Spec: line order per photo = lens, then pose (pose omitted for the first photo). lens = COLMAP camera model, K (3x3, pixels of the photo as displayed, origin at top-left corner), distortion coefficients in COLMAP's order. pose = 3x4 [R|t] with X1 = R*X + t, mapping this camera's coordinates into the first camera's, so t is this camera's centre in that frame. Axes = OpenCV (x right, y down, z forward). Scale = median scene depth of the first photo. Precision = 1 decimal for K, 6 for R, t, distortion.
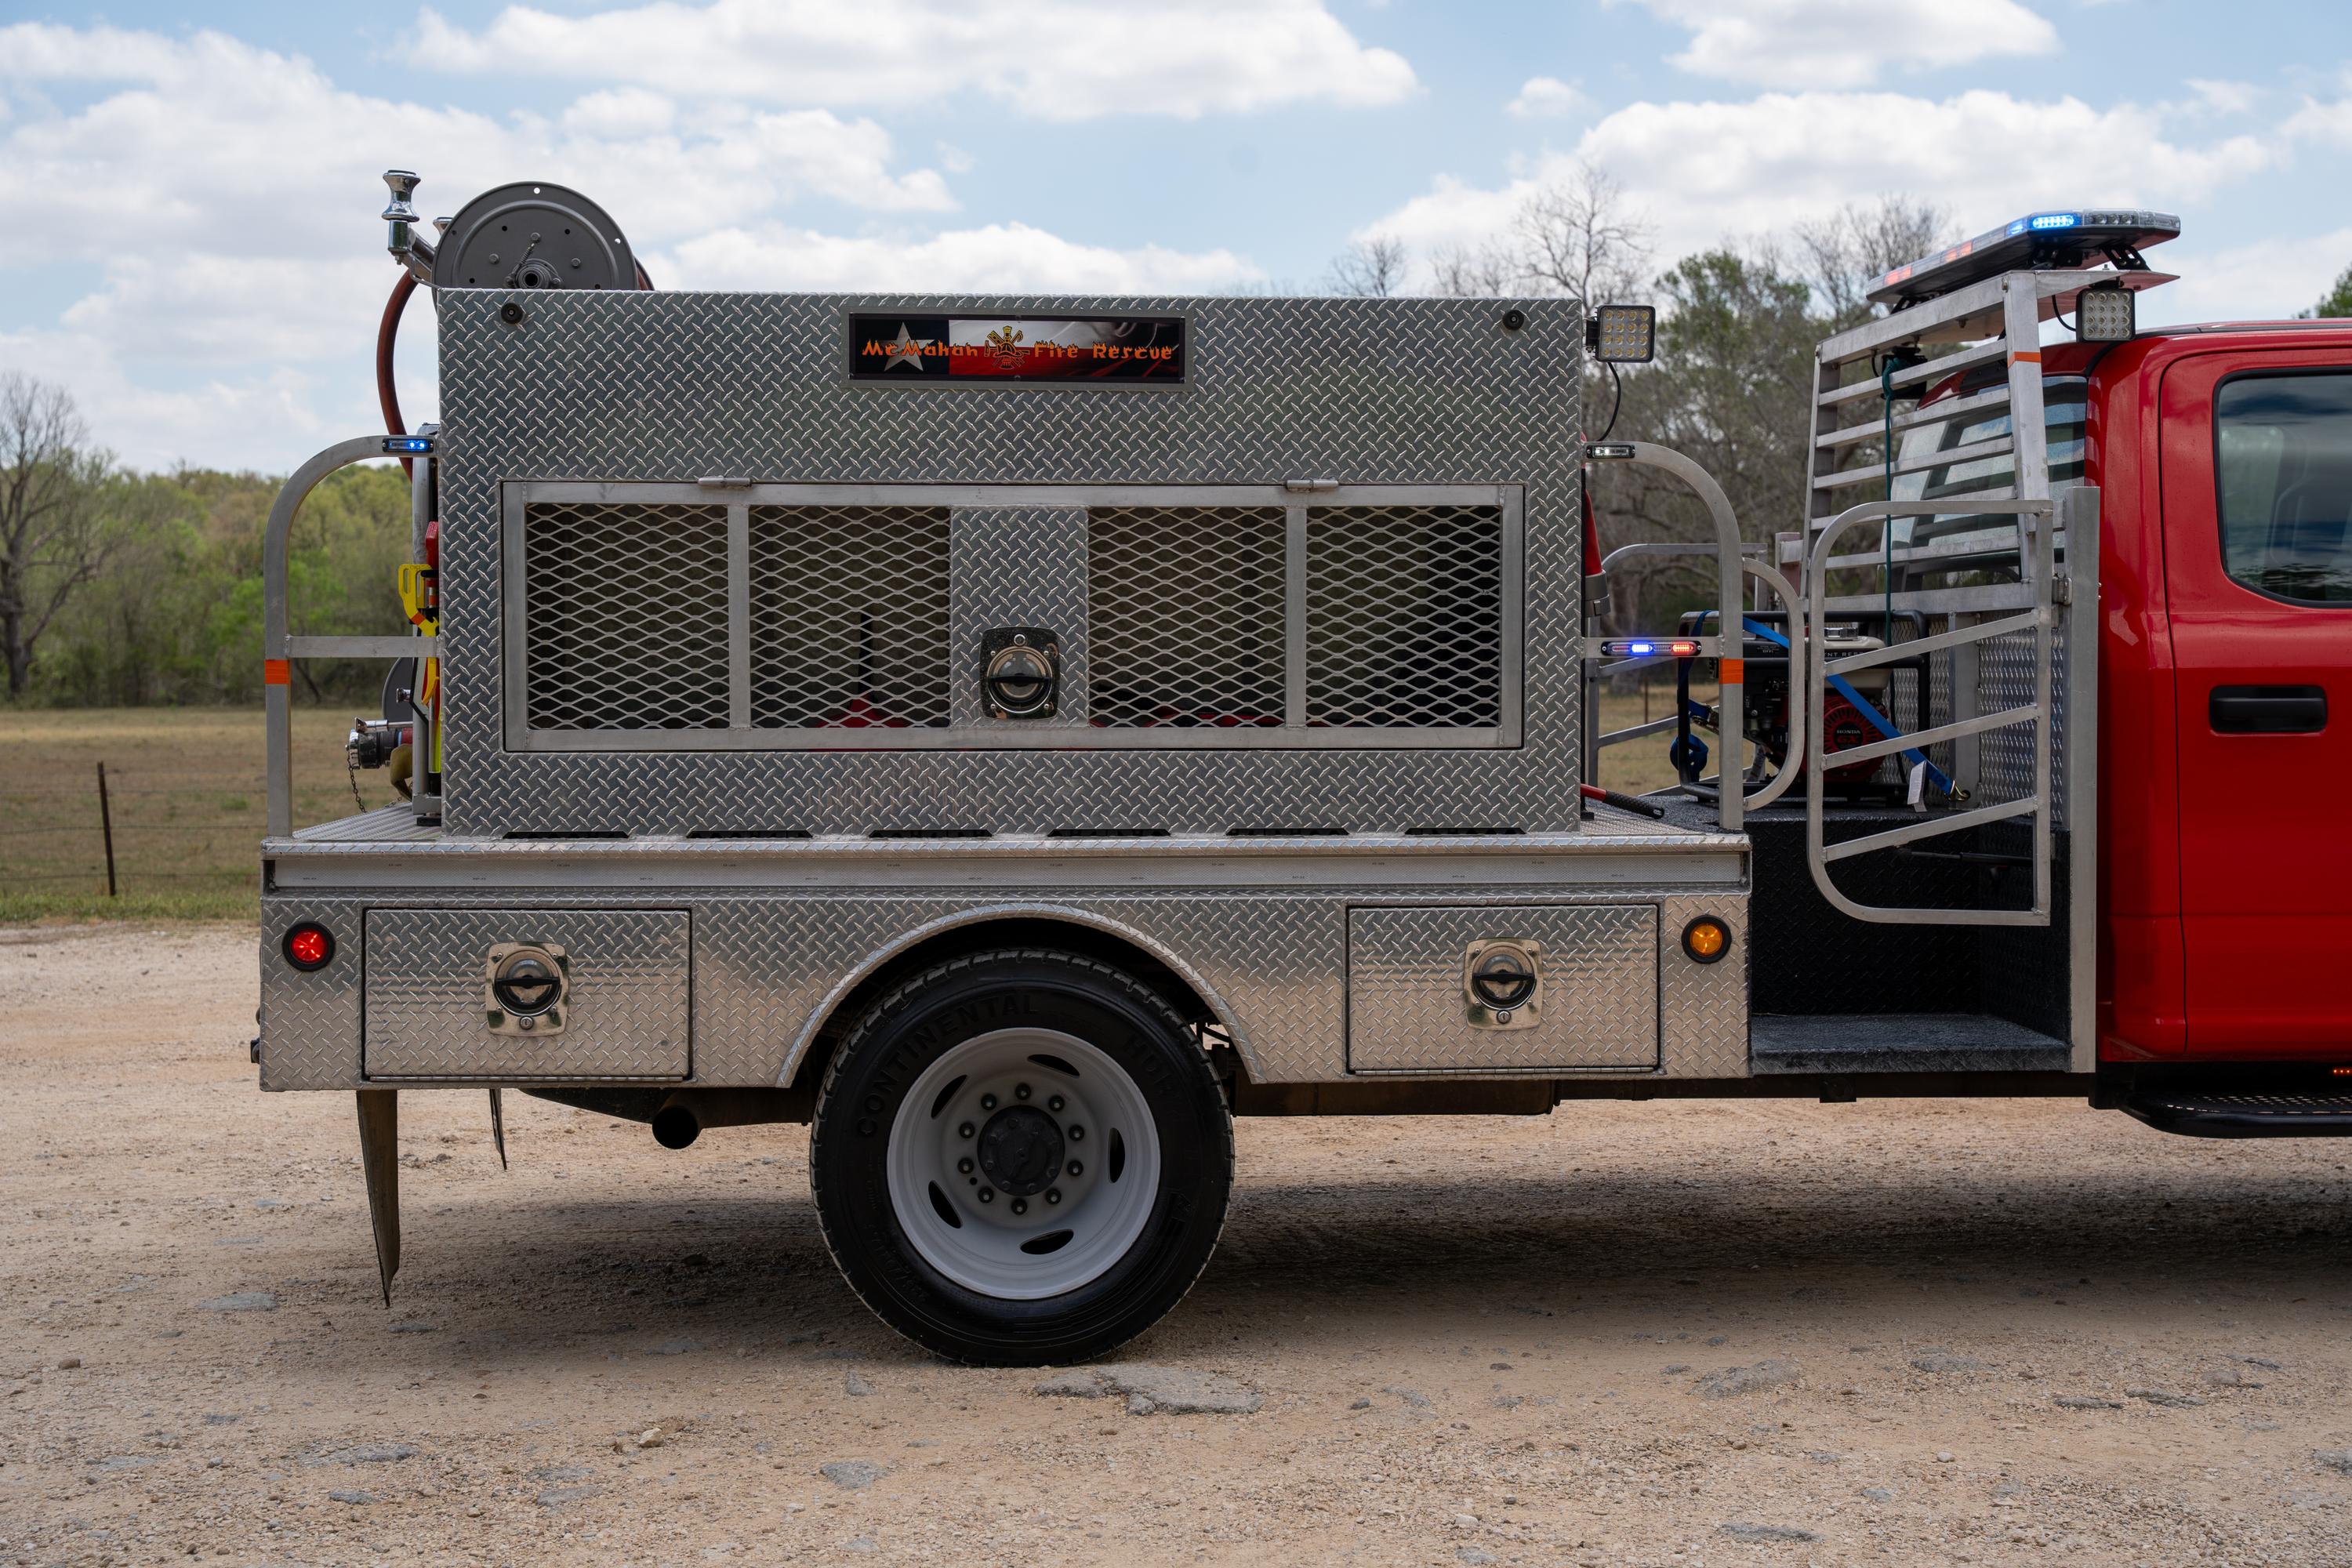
lens RADIAL K [[4724.4, 0, 1184.9], [0, 4724.4, 887.2], [0, 0, 1]] dist [0.029999, 3.194808]
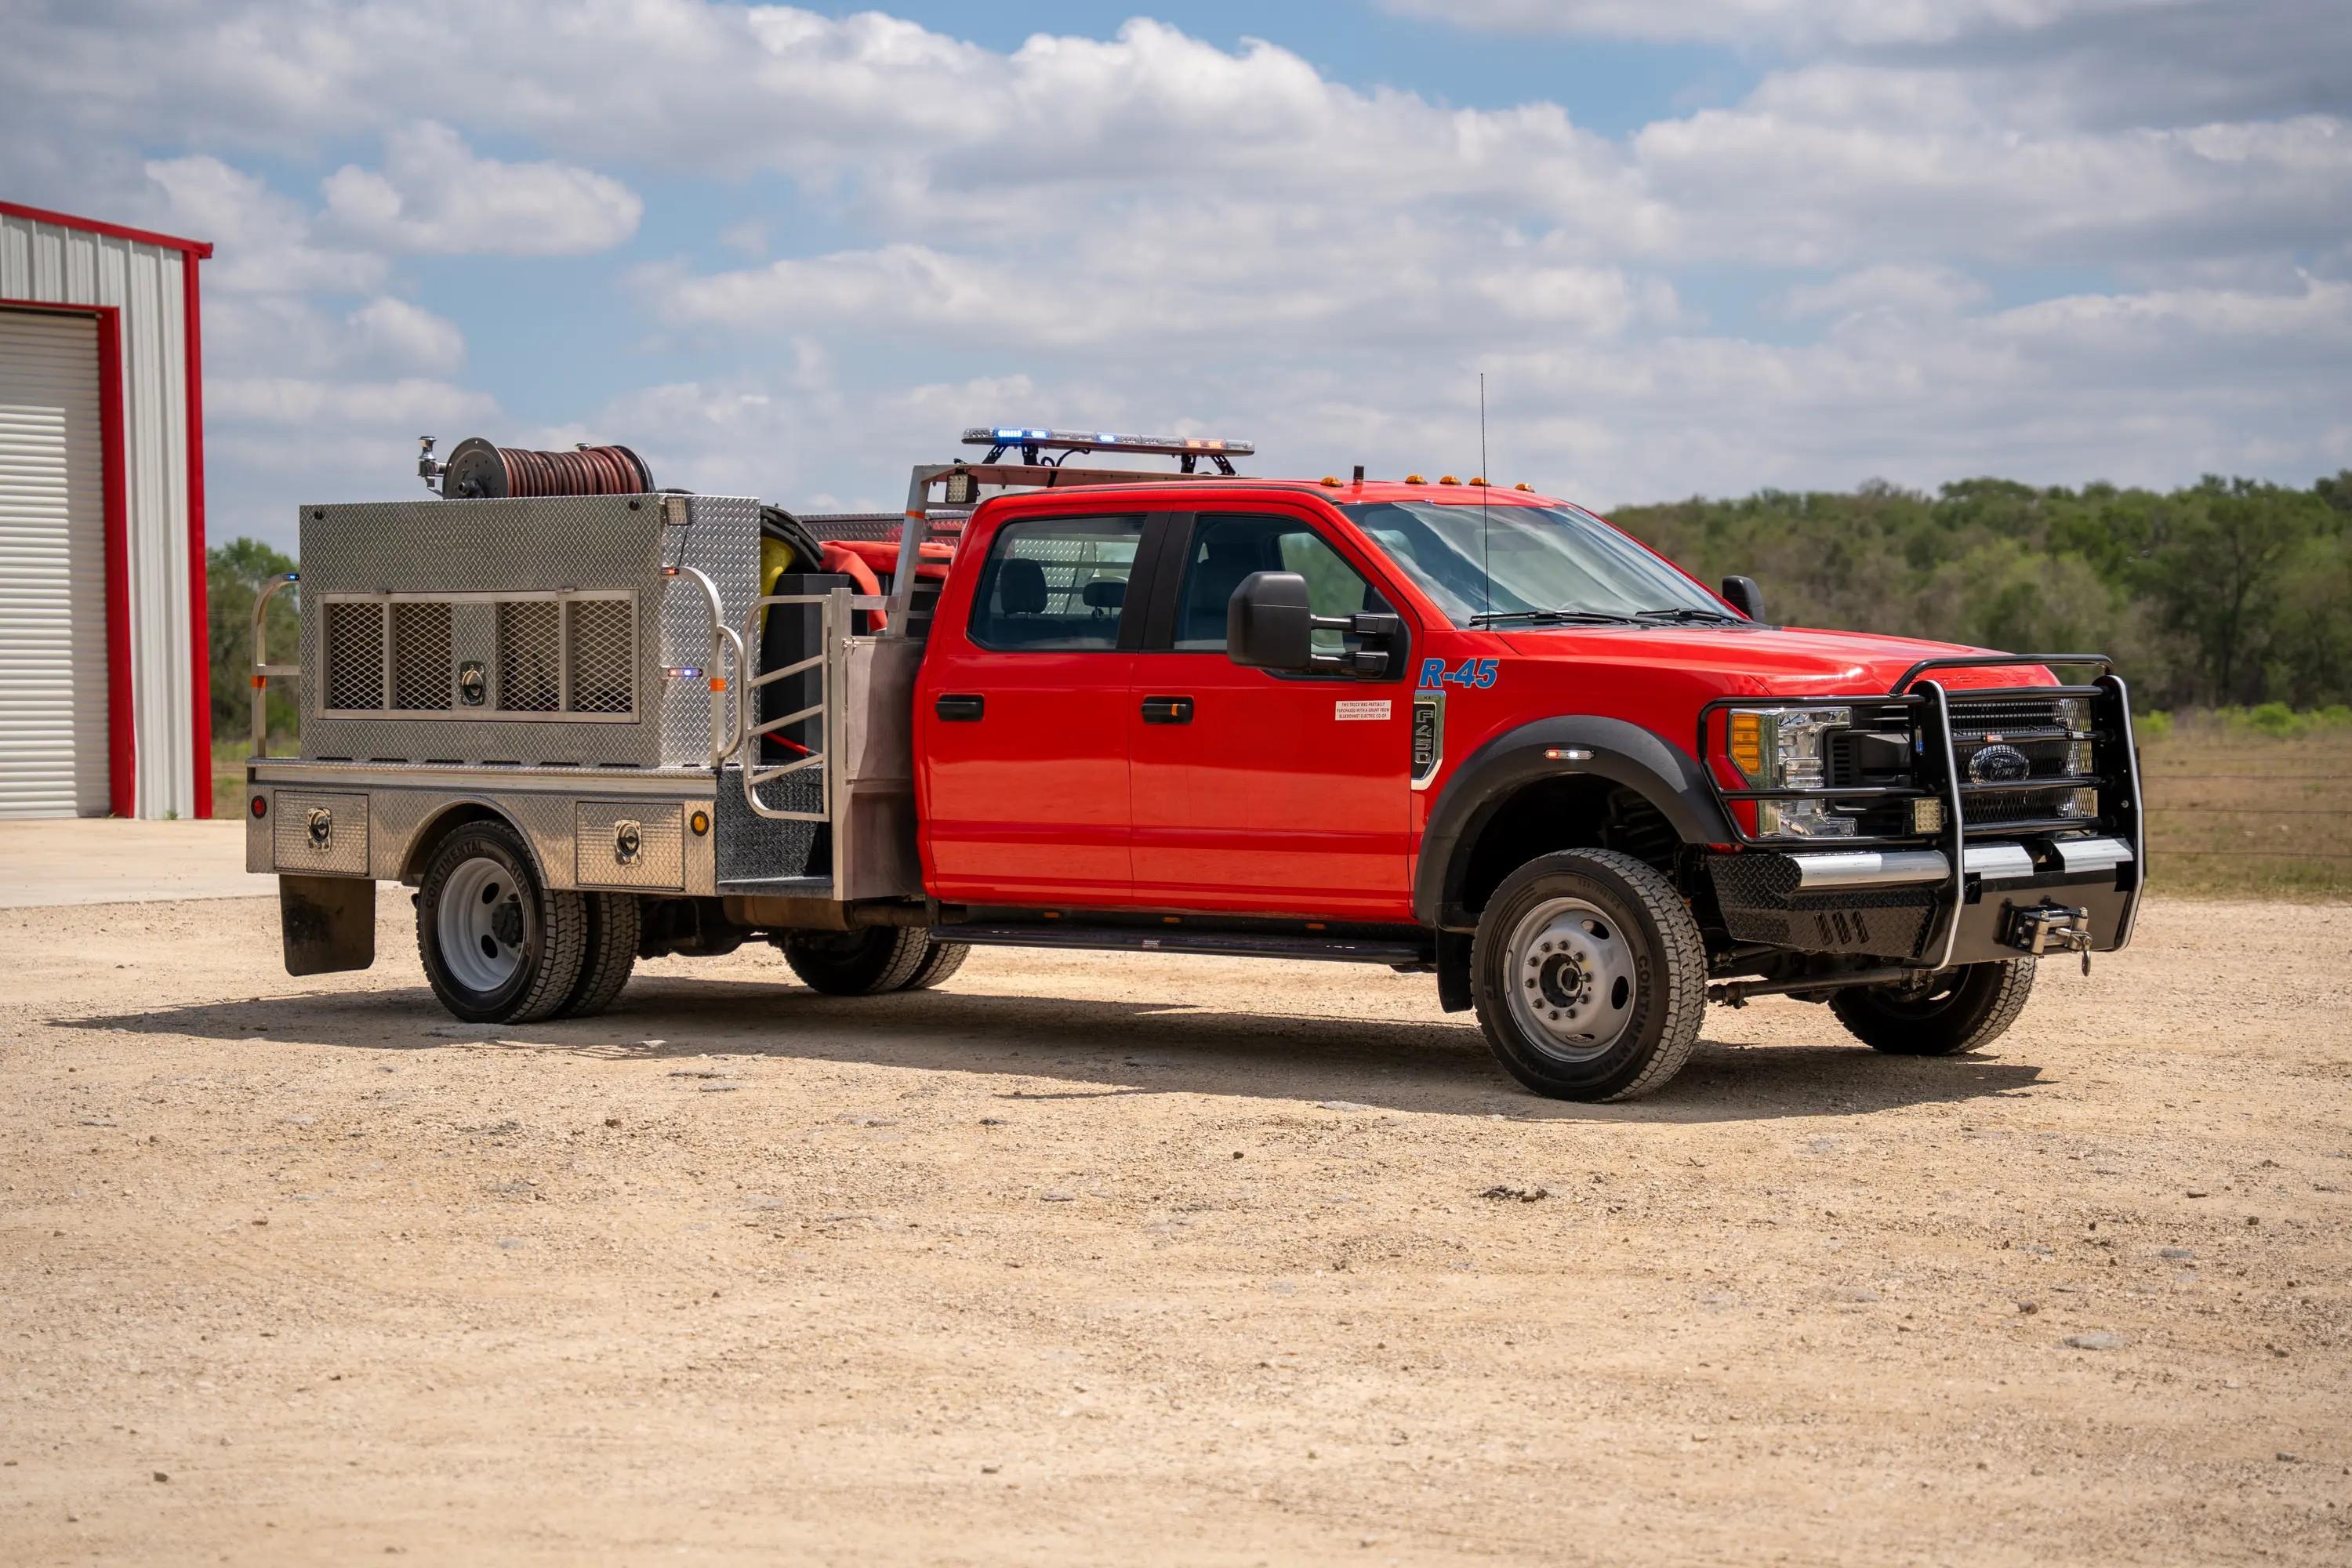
lens RADIAL K [[4724.4, 0, 1184.9], [0, 4724.4, 887.2], [0, 0, 1]] dist [0.029999, 3.194808]
pose [[0.684535, 0.035424, -0.728119, 1.661459], [-0.033823, 0.999286, 0.016819, -0.002218], [0.728195, 0.013114, 0.685244, -0.180633]]
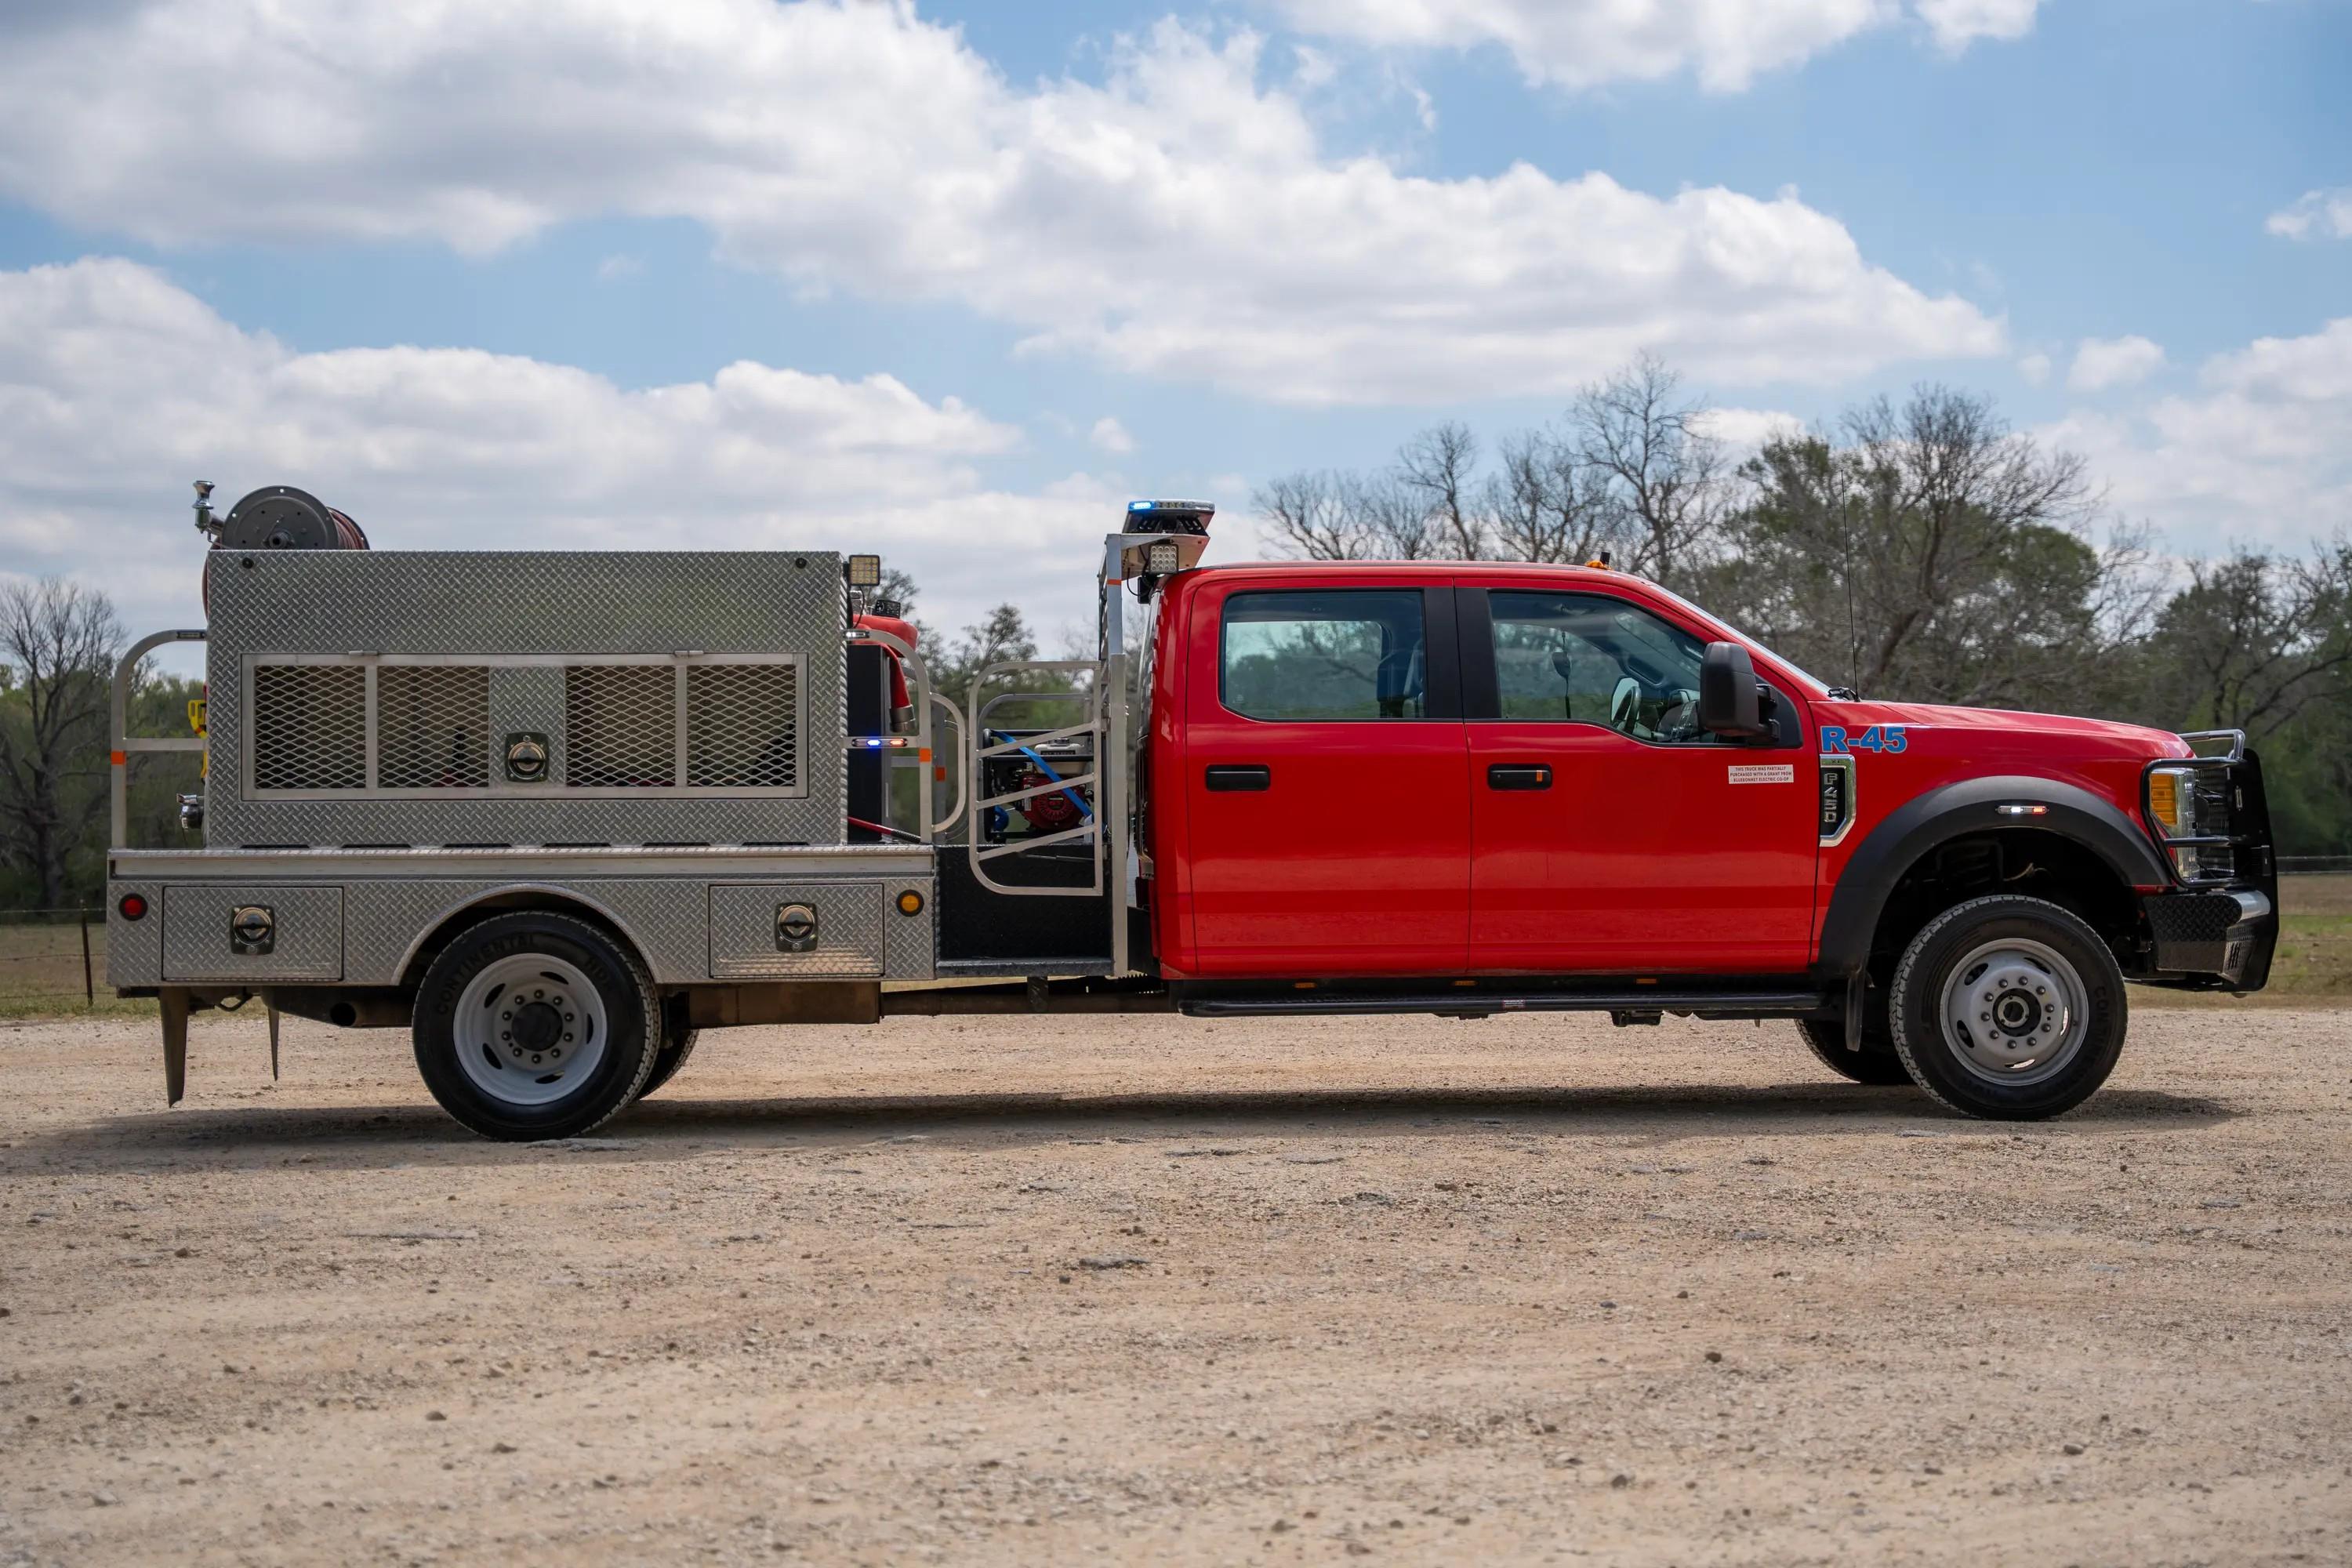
lens RADIAL K [[4963.4, 0, 1220.8], [0, 4963.4, 782.3], [0, 0, 1]] dist [0.029457, 0.498195]
pose [[0.999957, -0.005162, -0.007711, 0.244853], [0.004655, 0.997918, -0.064321, 0.087860], [0.008027, 0.064282, 0.997899, -0.897954]]
